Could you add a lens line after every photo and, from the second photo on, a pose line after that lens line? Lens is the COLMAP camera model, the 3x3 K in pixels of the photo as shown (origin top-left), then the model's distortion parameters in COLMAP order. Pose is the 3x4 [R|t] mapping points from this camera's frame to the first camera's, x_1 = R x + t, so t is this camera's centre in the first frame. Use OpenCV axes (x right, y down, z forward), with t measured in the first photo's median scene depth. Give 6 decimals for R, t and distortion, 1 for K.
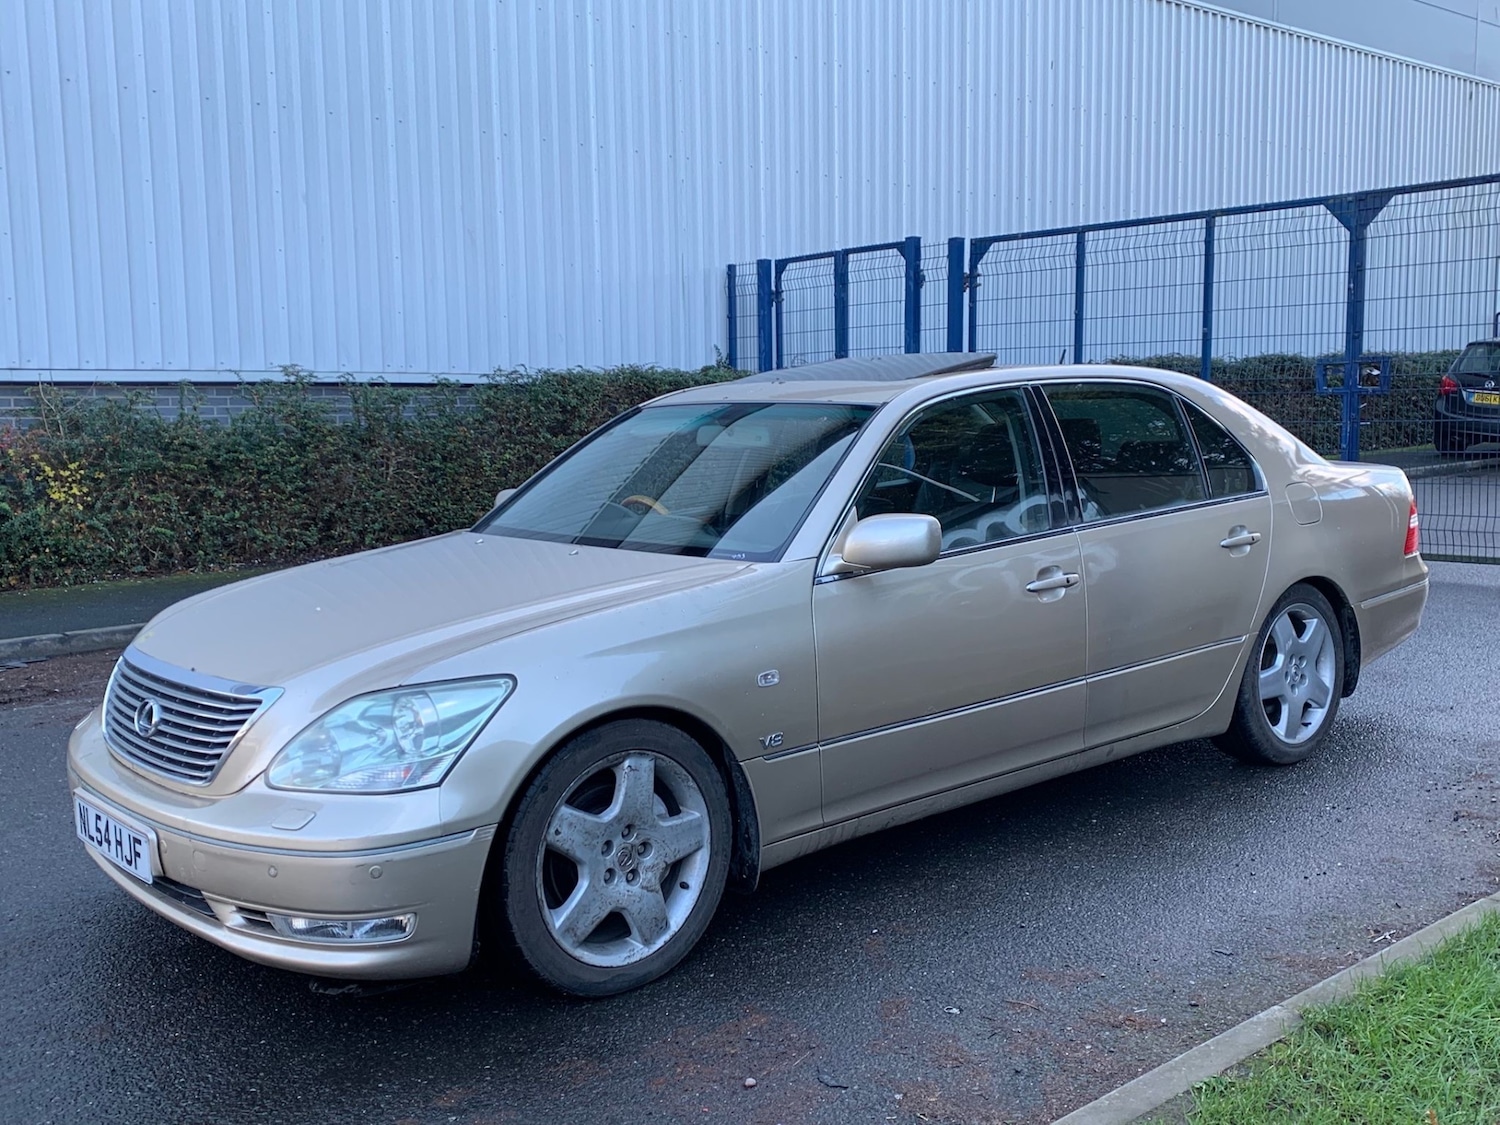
lens RADIAL K [[1476.4, 0, 775.4], [0, 1476.4, 559.8], [0, 0, 1]] dist [0.028505, 0.000000]
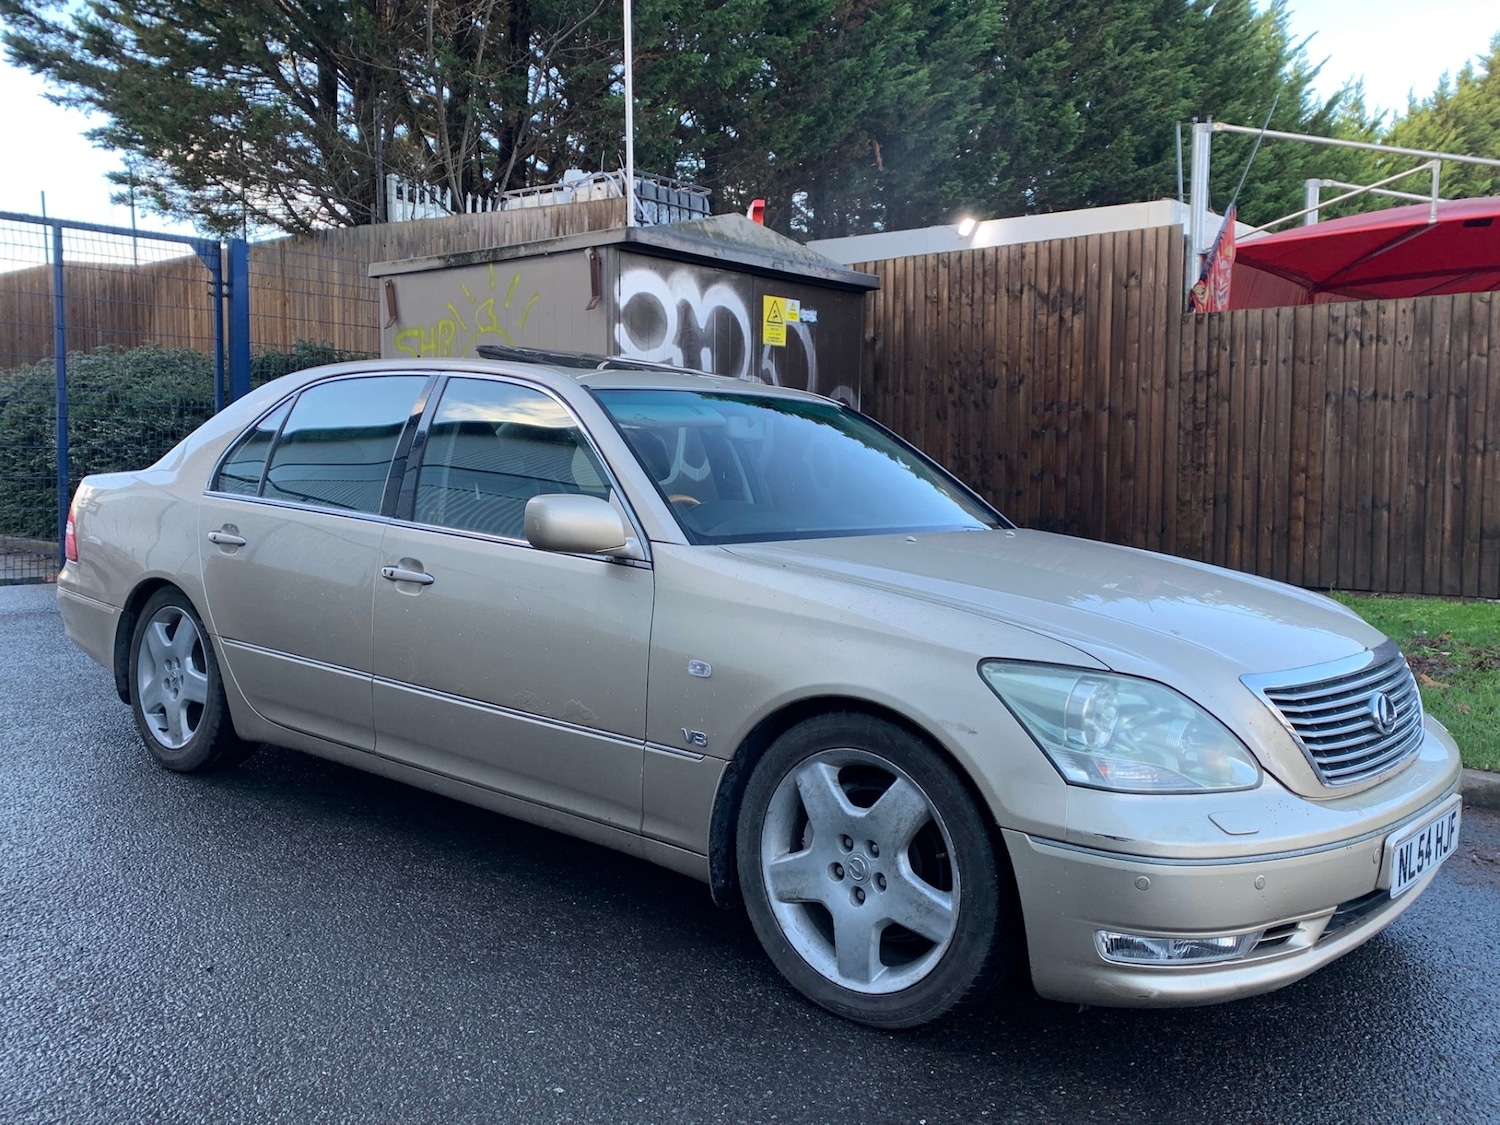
lens RADIAL K [[1351.0, 0, 728.5], [0, 1351.0, 553.5], [0, 0, 1]] dist [0.070137, -0.103300]
pose [[-0.167320, -0.047930, 0.984737, -0.810870], [0.085820, 0.994318, 0.062979, -0.052896], [-0.982160, 0.095048, -0.162256, 1.052142]]
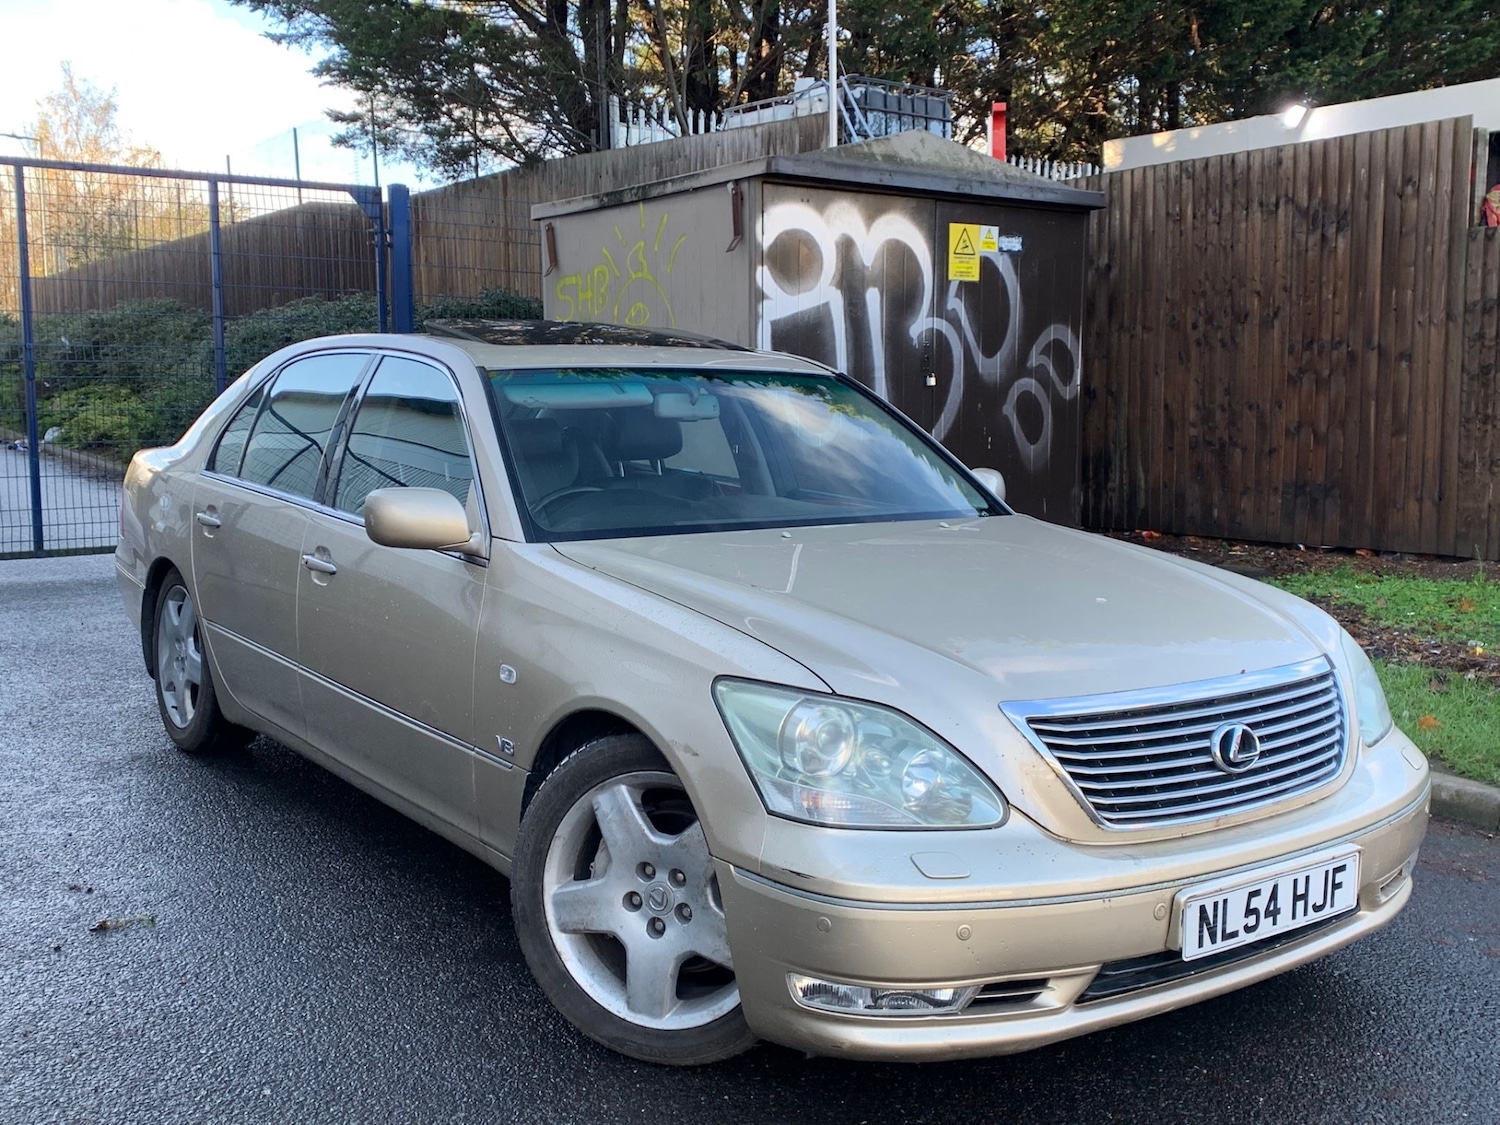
lens RADIAL K [[1564.0, 0, 738.6], [0, 1564.0, 564.6], [0, 0, 1]] dist [0.030831, 0.000000]
pose [[0.067548, -0.086311, 0.993976, -0.866705], [0.093889, 0.992380, 0.079792, -0.054726], [-0.993288, 0.087934, 0.075137, 0.825245]]
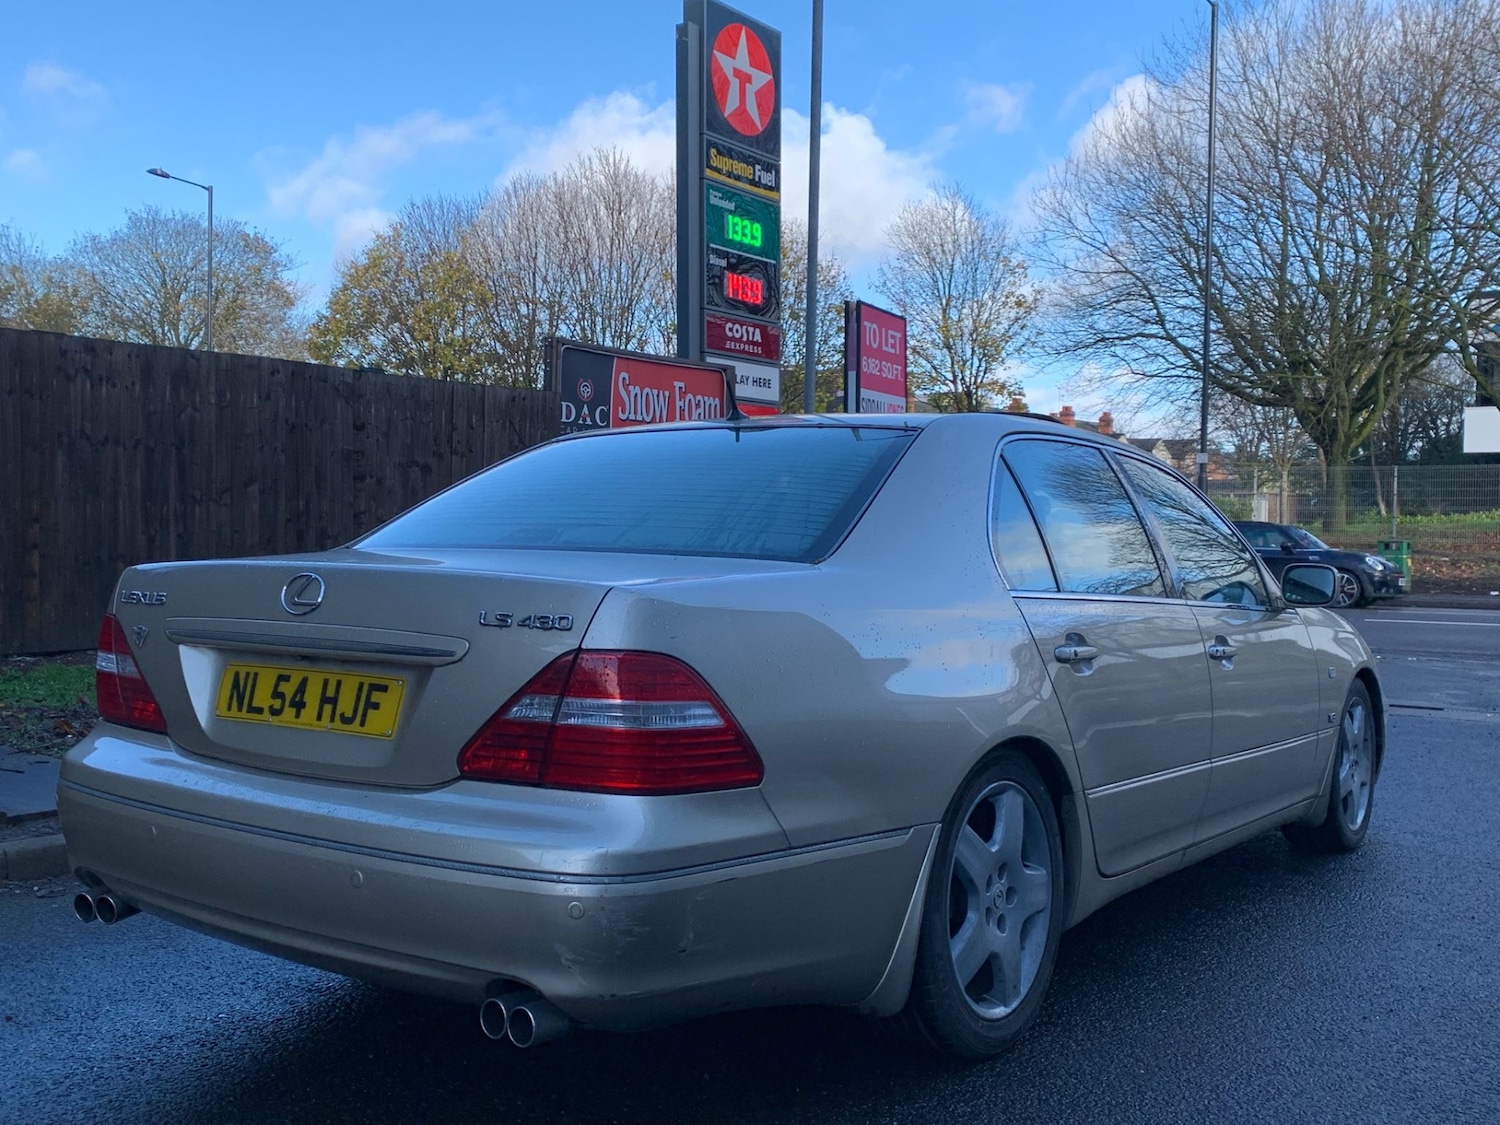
lens RADIAL K [[1476.4, 0, 761.7], [0, 1476.4, 550.6], [0, 0, 1]] dist [0.028505, 0.000000]
pose [[-0.962191, 0.008827, -0.272234, 0.383551], [-0.022824, 0.993347, 0.112878, -0.151076], [0.271419, 0.114824, -0.955587, 1.798485]]
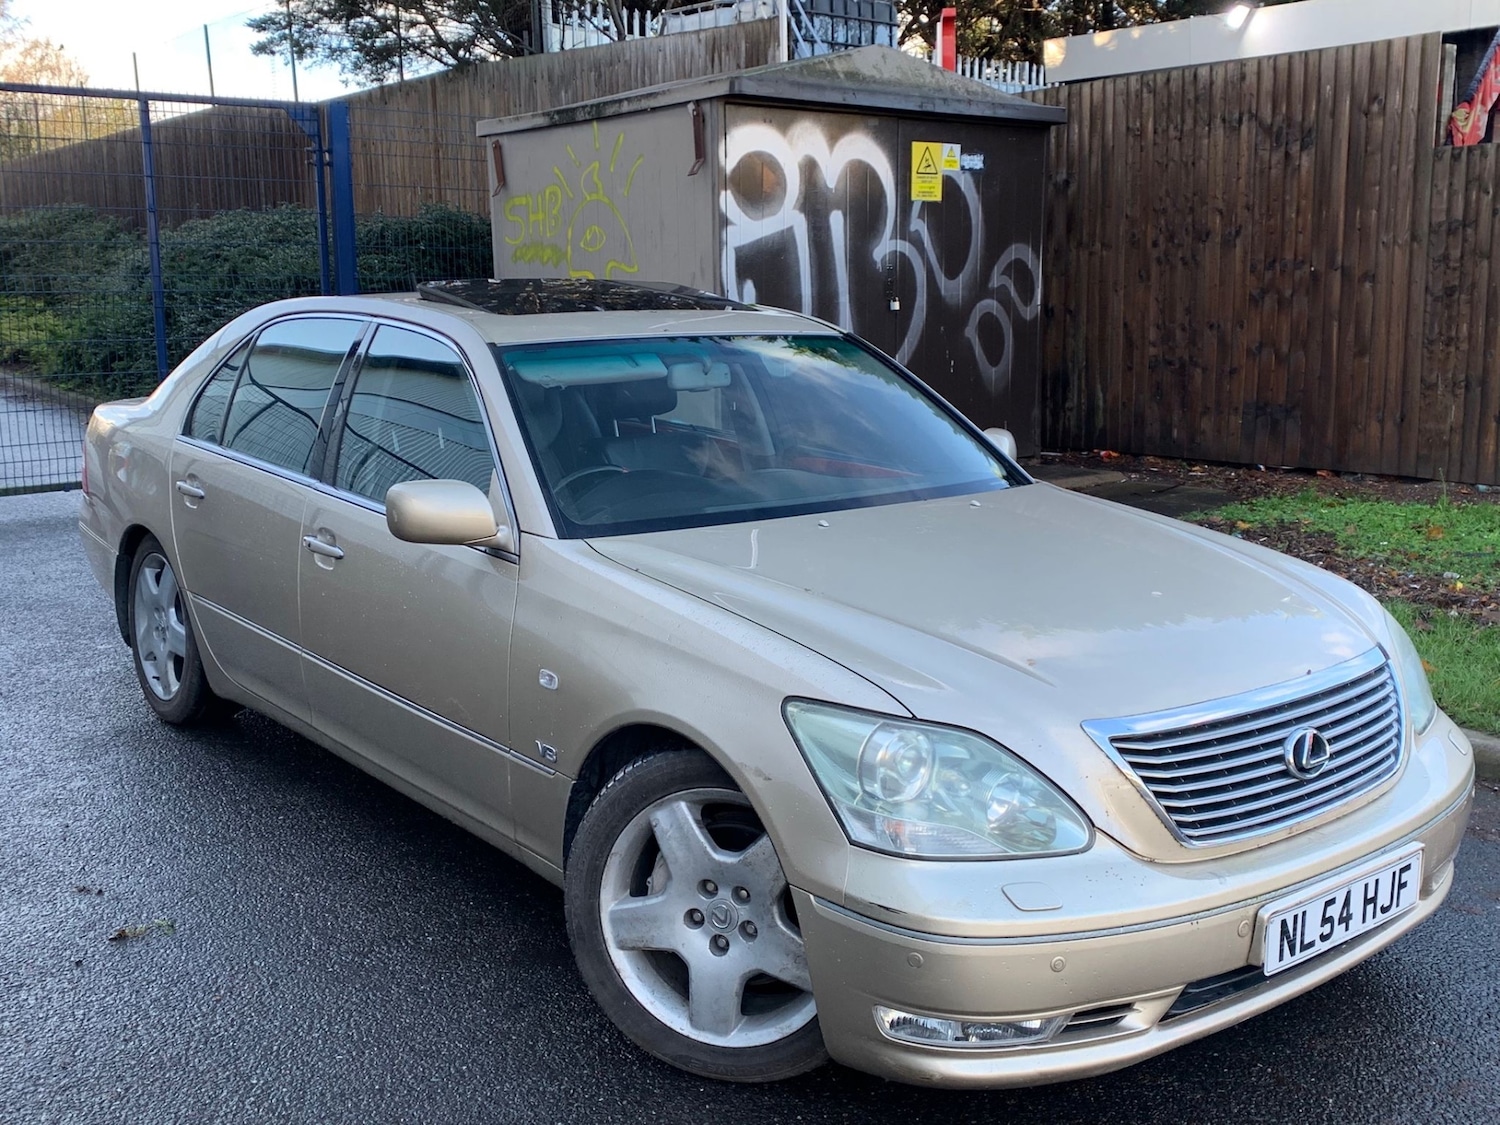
lens RADIAL K [[1564.0, 0, 731.6], [0, 1564.0, 554.6], [0, 0, 1]] dist [0.030831, 0.000000]
pose [[0.018115, -0.149701, 0.988565, -0.844438], [0.104646, 0.983581, 0.147029, -0.100977], [-0.994345, 0.100786, 0.033484, 0.873876]]
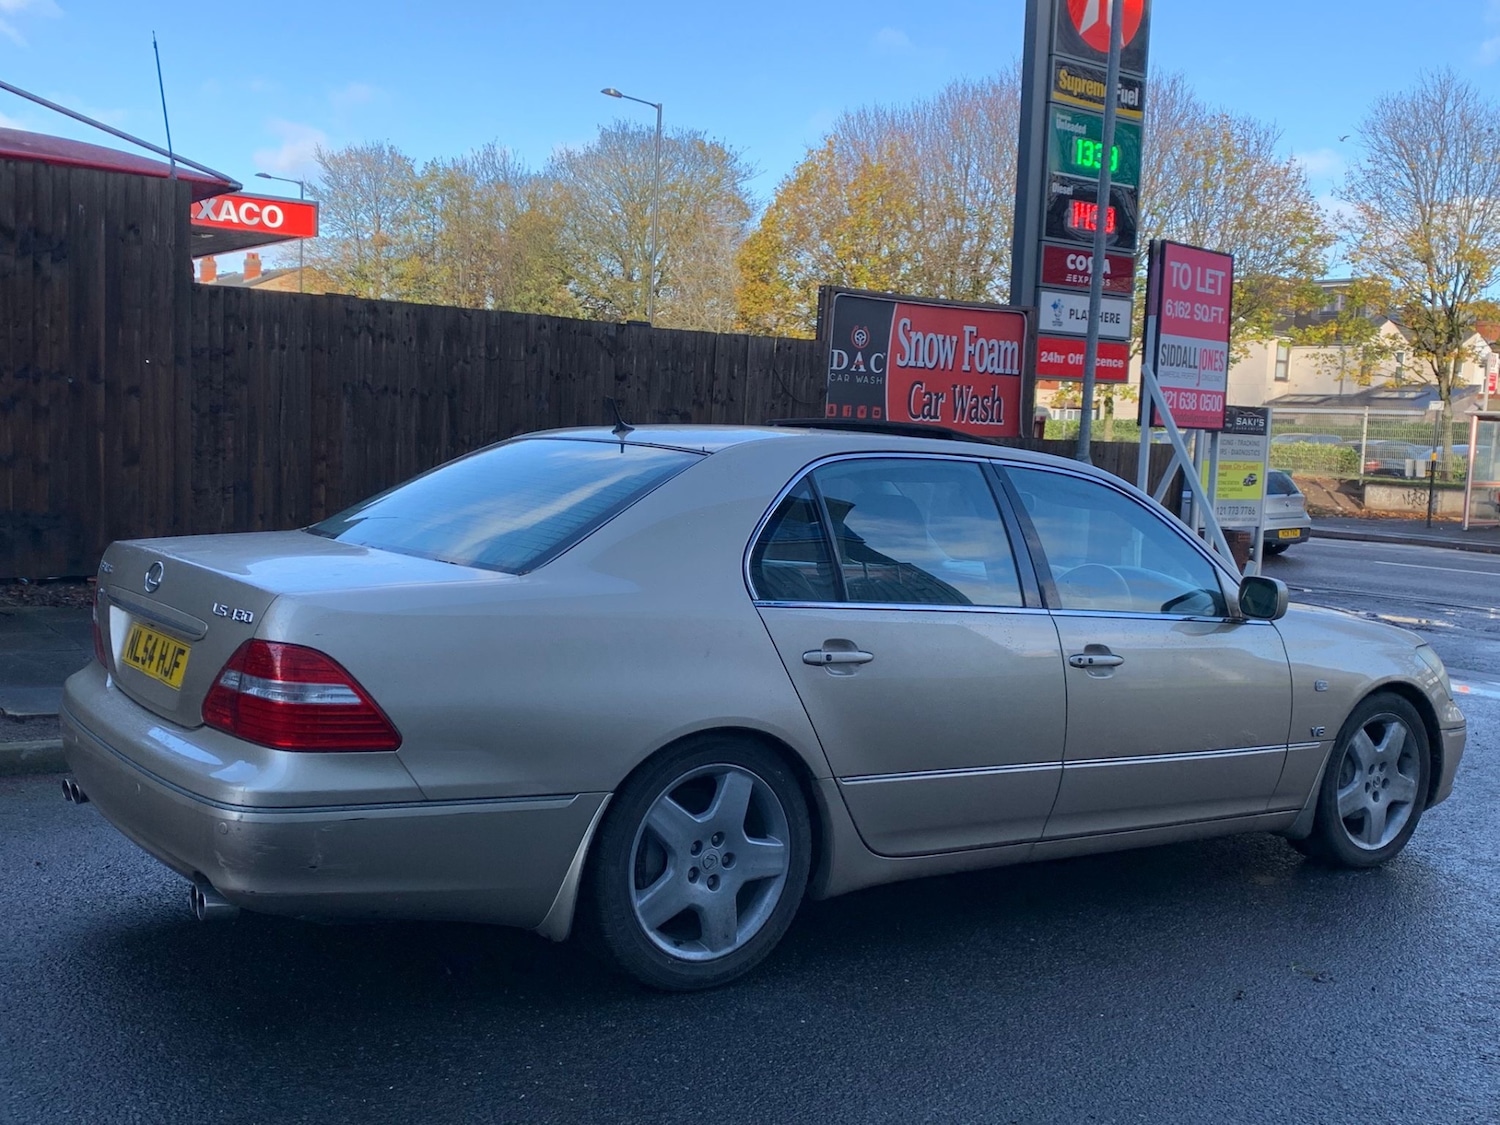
lens RADIAL K [[1564.0, 0, 747.2], [0, 1564.0, 560.2], [0, 0, 1]] dist [0.030831, 0.000000]
pose [[-0.998415, -0.031805, 0.046438, 0.081213], [-0.023022, 0.983633, 0.178707, -0.221305], [-0.051362, 0.177355, -0.982806, 1.975890]]
